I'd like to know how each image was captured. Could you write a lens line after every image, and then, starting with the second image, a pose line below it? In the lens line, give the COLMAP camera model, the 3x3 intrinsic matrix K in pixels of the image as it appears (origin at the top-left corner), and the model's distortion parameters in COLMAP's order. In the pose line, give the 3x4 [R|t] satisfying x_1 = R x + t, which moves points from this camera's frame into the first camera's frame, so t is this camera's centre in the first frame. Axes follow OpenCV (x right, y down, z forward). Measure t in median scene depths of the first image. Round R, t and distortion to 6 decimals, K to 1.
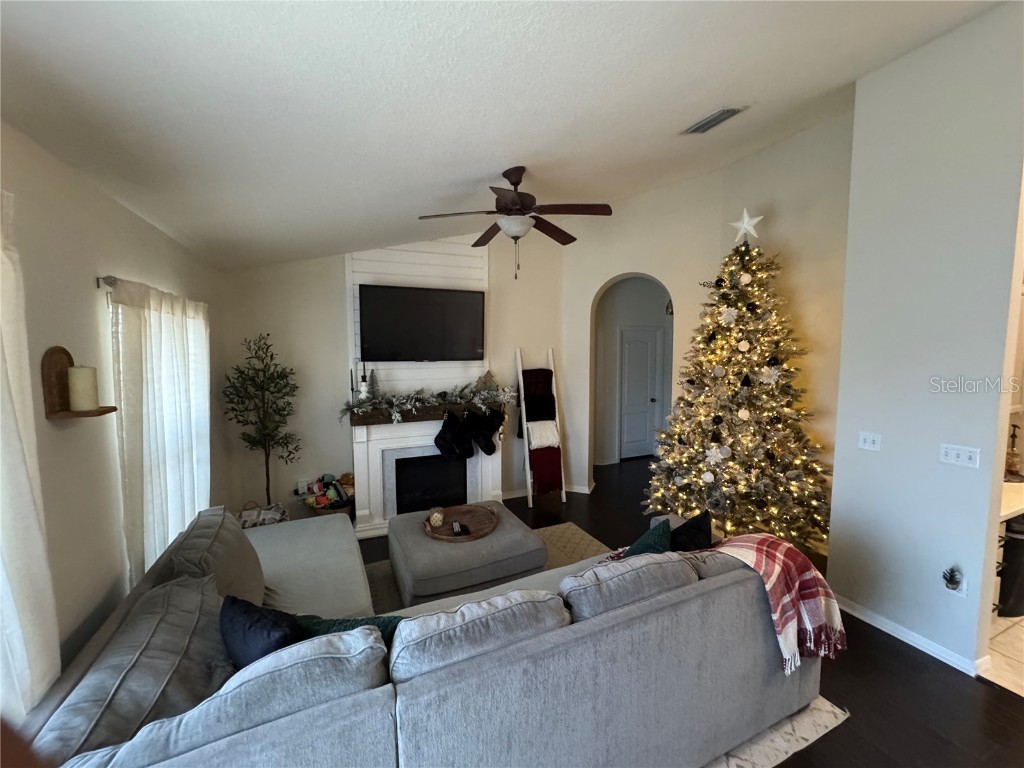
lens RADIAL K [[406.6, 0, 512.0], [0, 406.6, 384.0], [0, 0, 1]] dist [-0.000492, -0.000062]
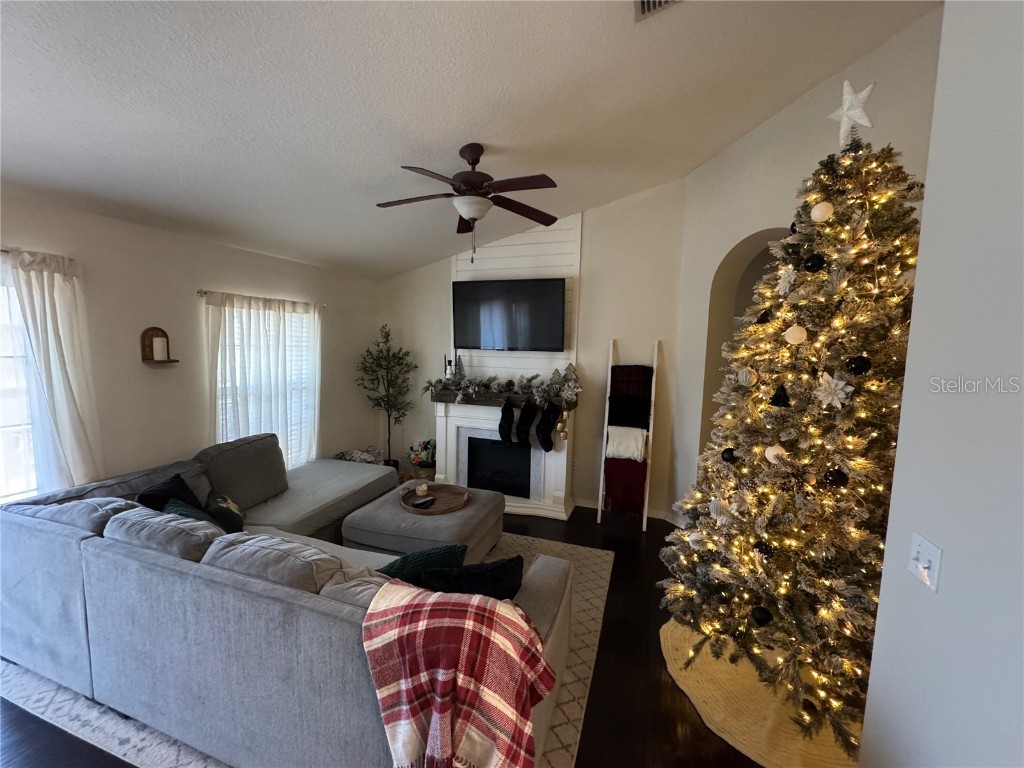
lens RADIAL K [[406.6, 0, 512.0], [0, 406.6, 384.0], [0, 0, 1]] dist [-0.000492, -0.000062]
pose [[0.730603, 0.086802, -0.677263, 0.543633], [-0.082212, 0.995854, 0.038947, -0.012437], [0.677835, 0.027224, 0.734710, 0.262640]]
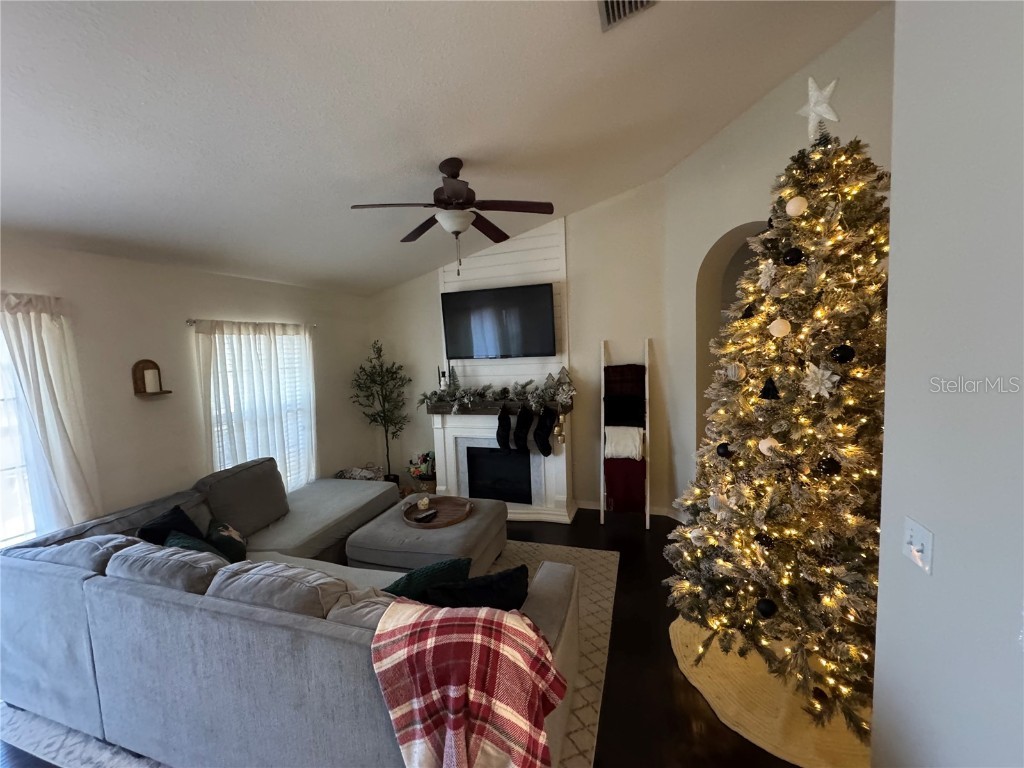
lens RADIAL K [[406.6, 0, 512.0], [0, 406.6, 384.0], [0, 0, 1]] dist [-0.000492, -0.000062]
pose [[0.741141, 0.030243, -0.670668, 0.548949], [-0.015707, 0.999492, 0.027714, -0.019703], [0.671166, -0.010006, 0.741239, 0.261880]]
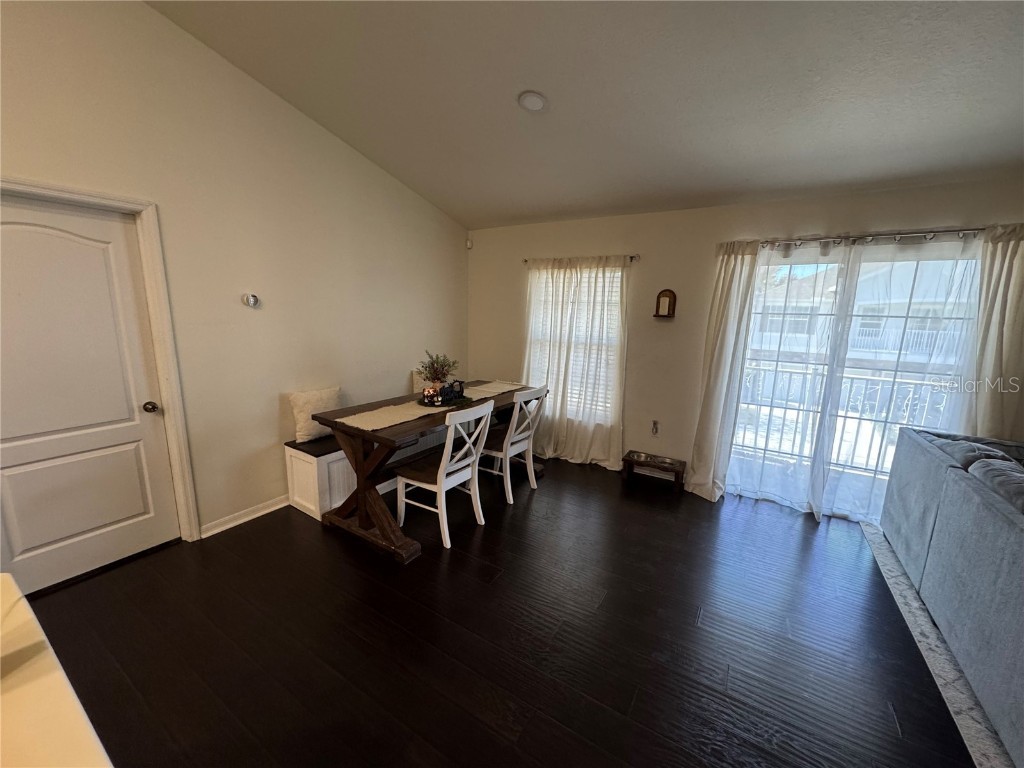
lens RADIAL K [[406.6, 0, 512.0], [0, 406.6, 384.0], [0, 0, 1]] dist [-0.000492, -0.000062]
pose [[-0.823269, 0.091010, -0.560309, 0.680891], [-0.064429, 0.965704, 0.251523, 0.013322], [0.563984, 0.243171, -0.789171, 0.349077]]
